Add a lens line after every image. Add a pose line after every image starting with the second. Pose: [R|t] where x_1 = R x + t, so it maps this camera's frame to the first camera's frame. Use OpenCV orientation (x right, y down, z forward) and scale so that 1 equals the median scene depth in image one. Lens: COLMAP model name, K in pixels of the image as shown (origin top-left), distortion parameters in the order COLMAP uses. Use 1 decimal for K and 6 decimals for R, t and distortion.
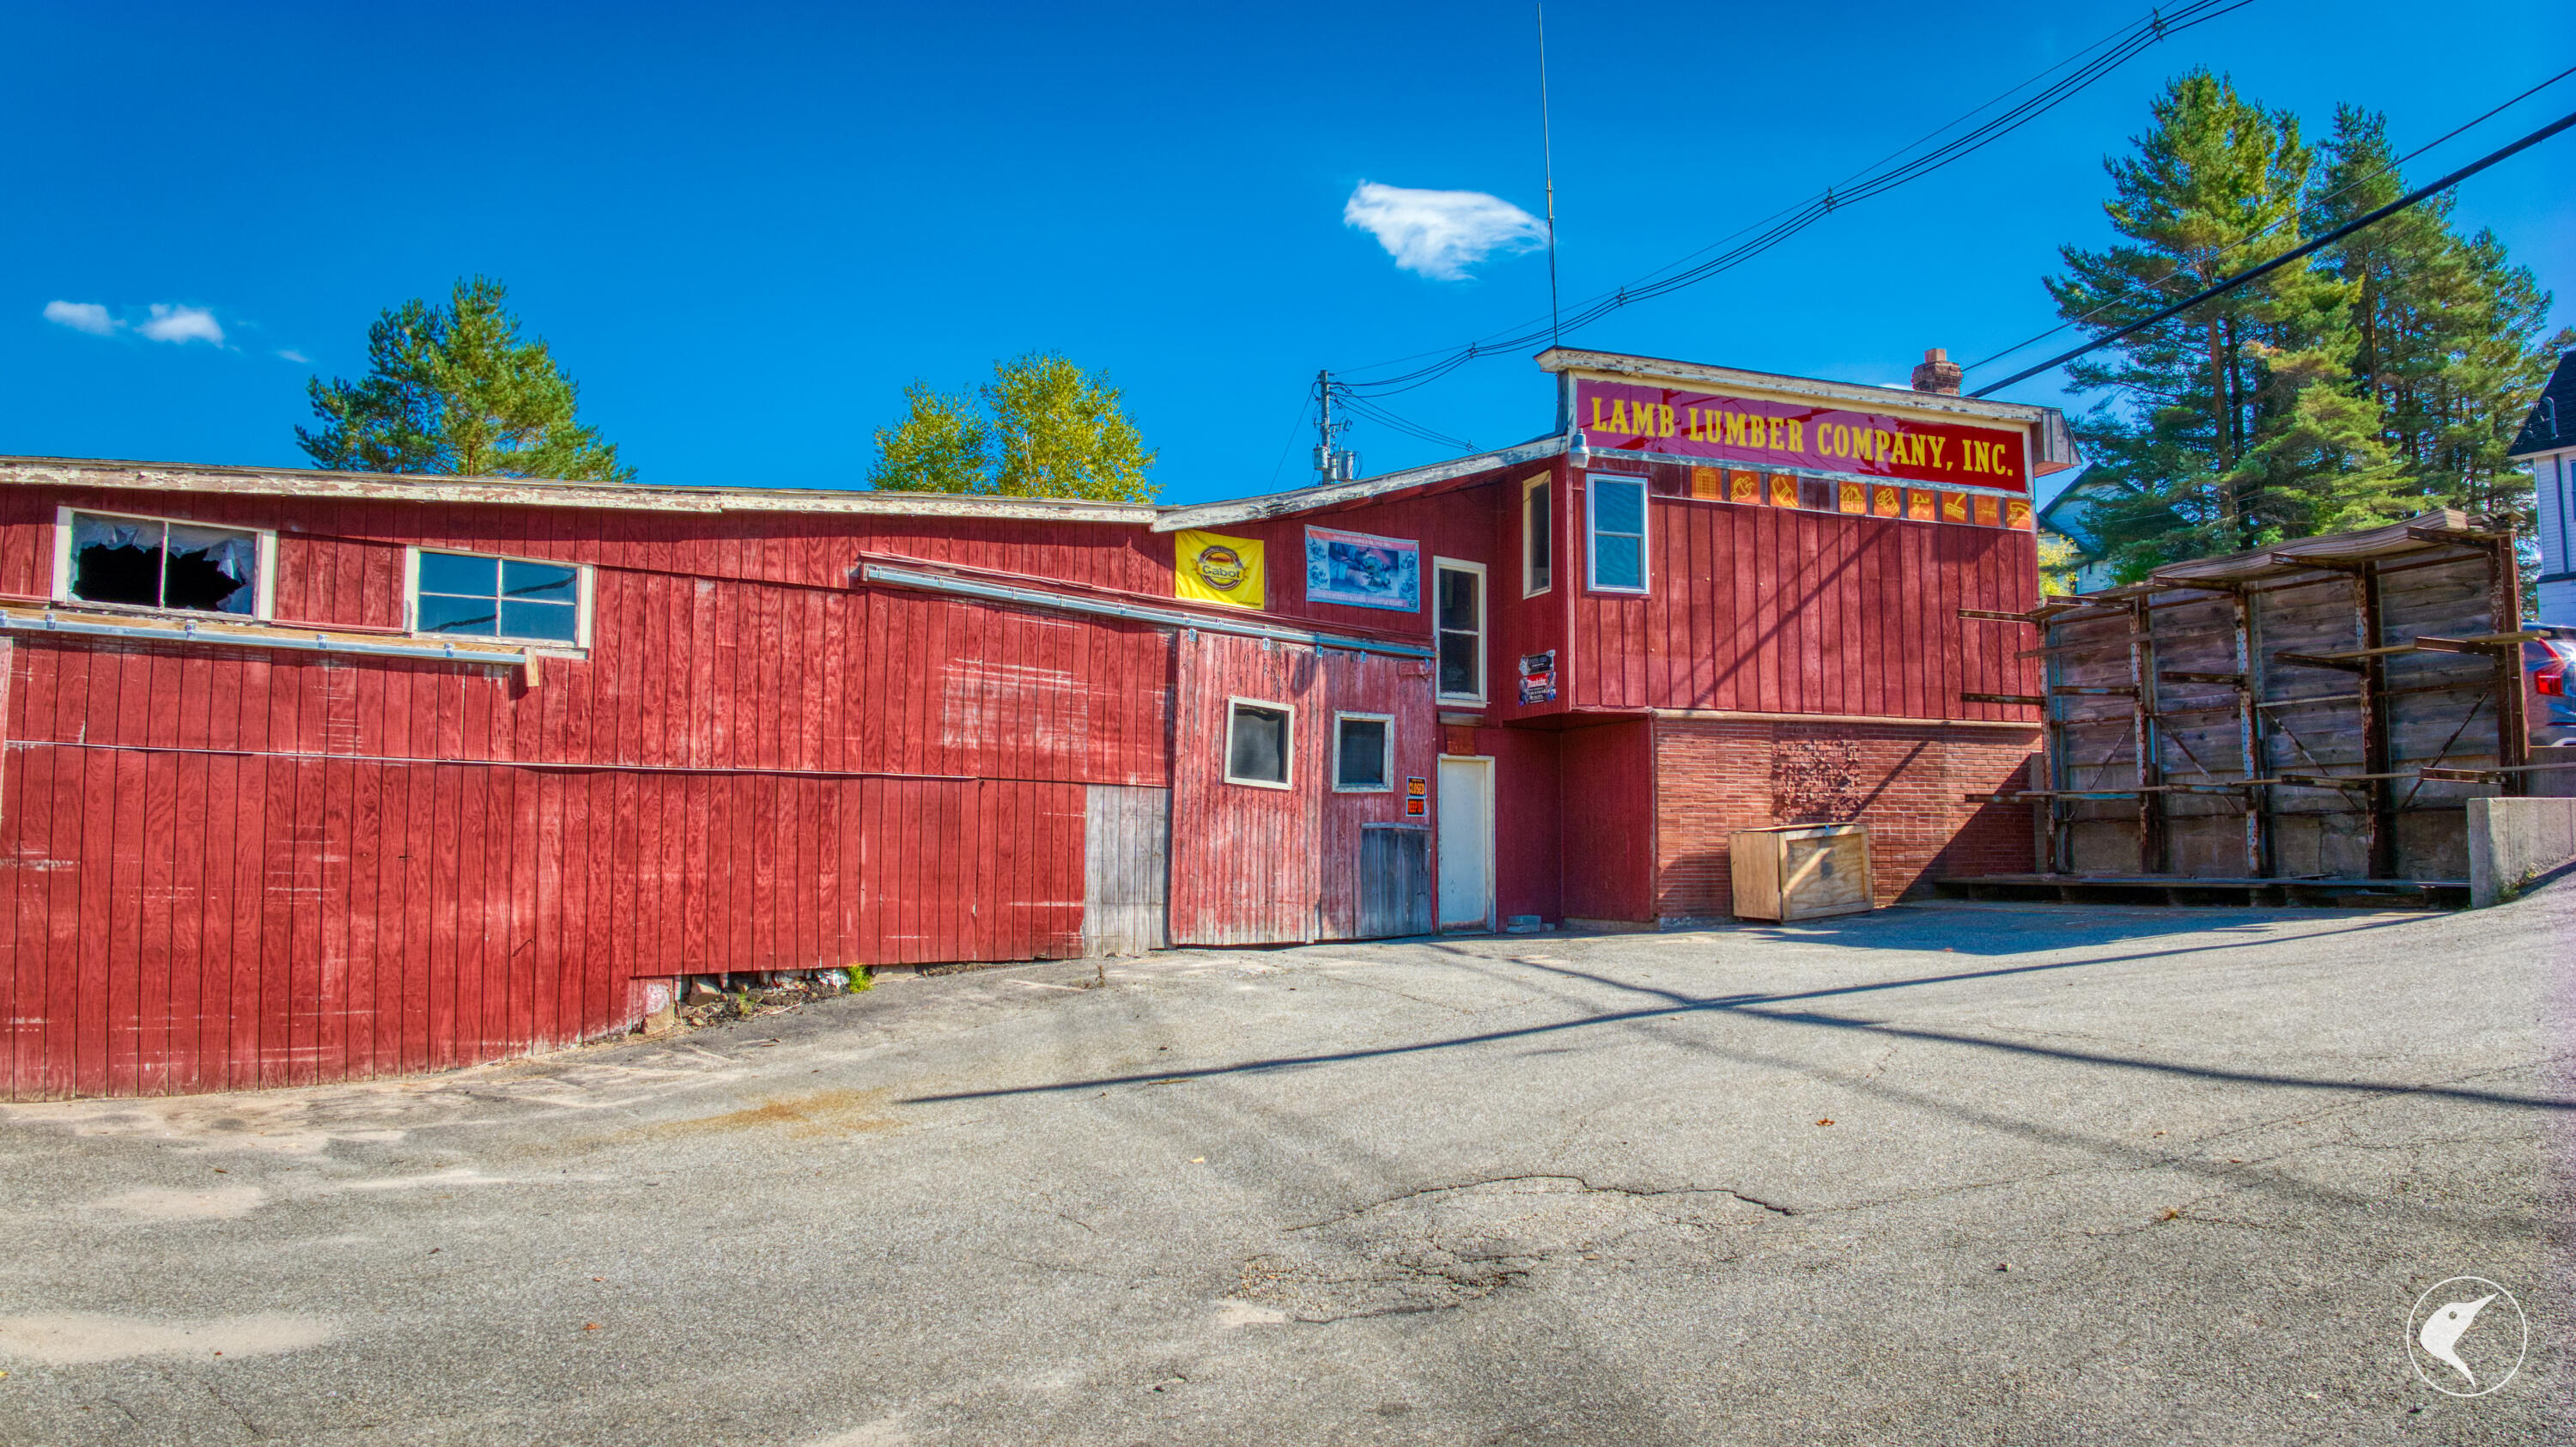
lens RADIAL K [[1838.0, 0, 1293.8], [0, 1838.0, 727.8], [0, 0, 1]] dist [-0.118272, -0.006131]
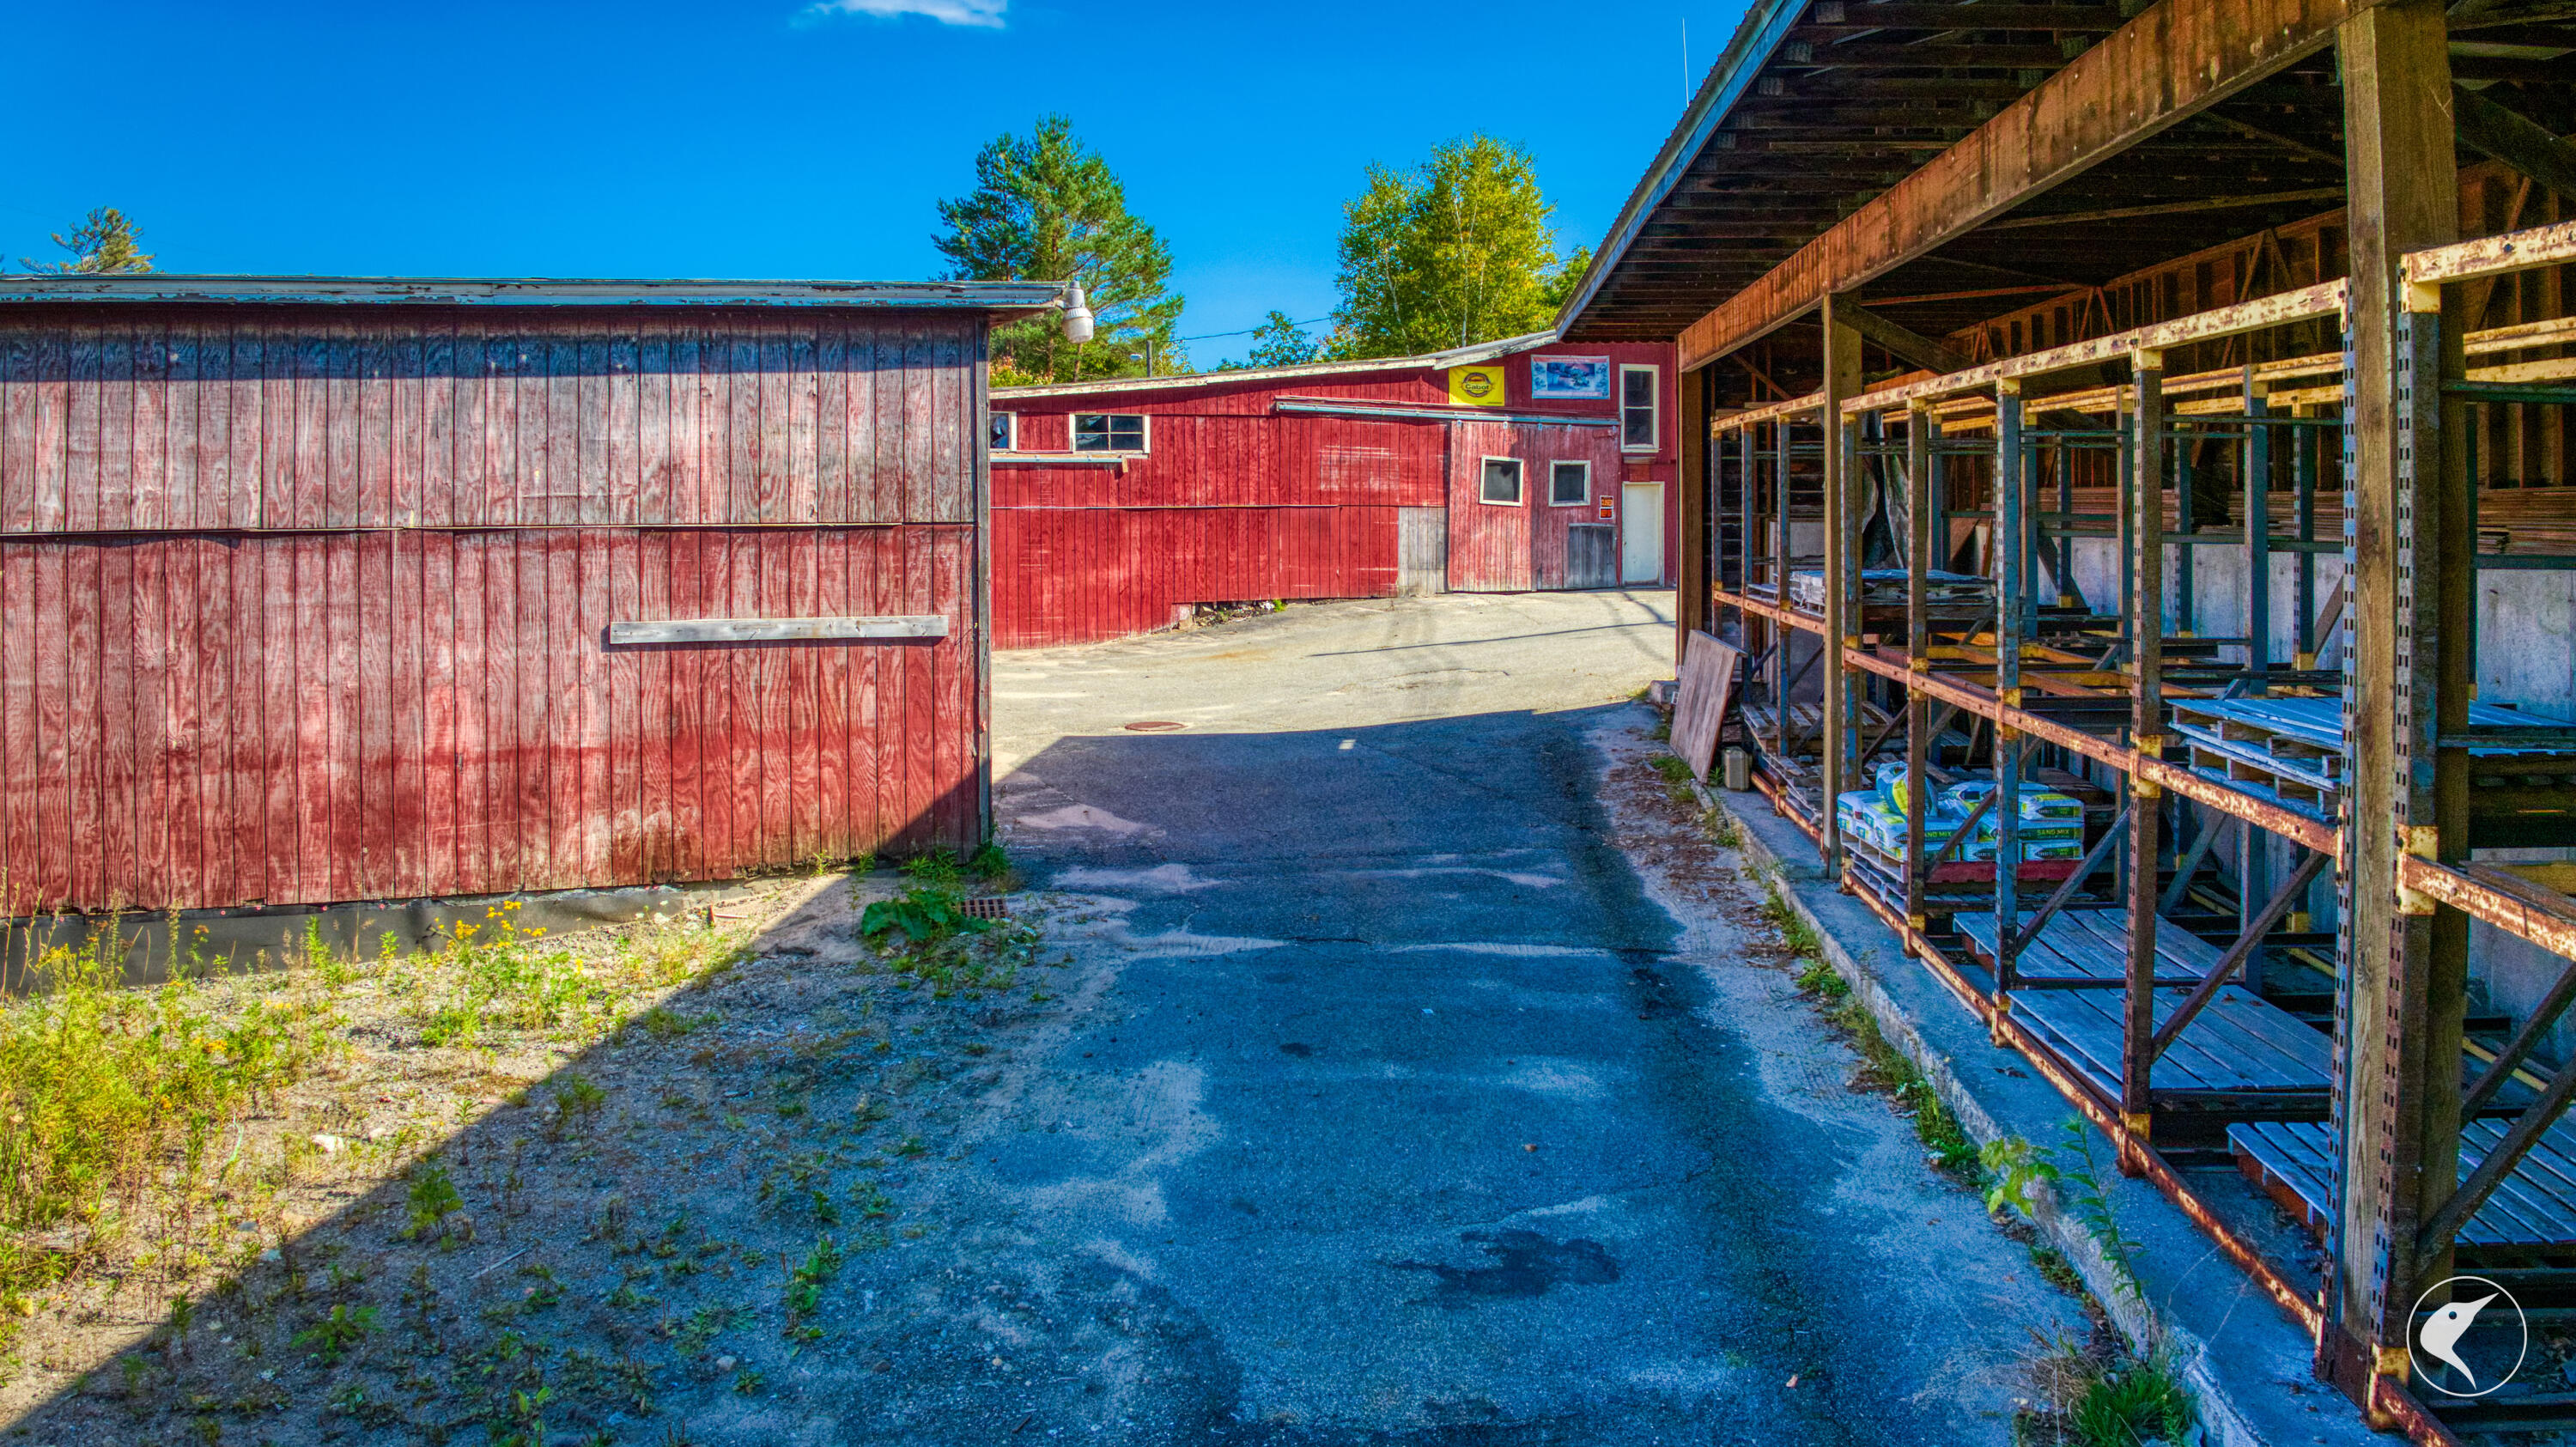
lens RADIAL K [[1838.0, 0, 1285.2], [0, 1838.0, 718.8], [0, 0, 1]] dist [-0.118272, -0.006131]
pose [[0.957225, 0.029602, -0.287826, 0.338124], [0.023258, 0.983662, 0.178515, -0.097939], [0.288408, -0.177573, 0.940898, -0.893639]]
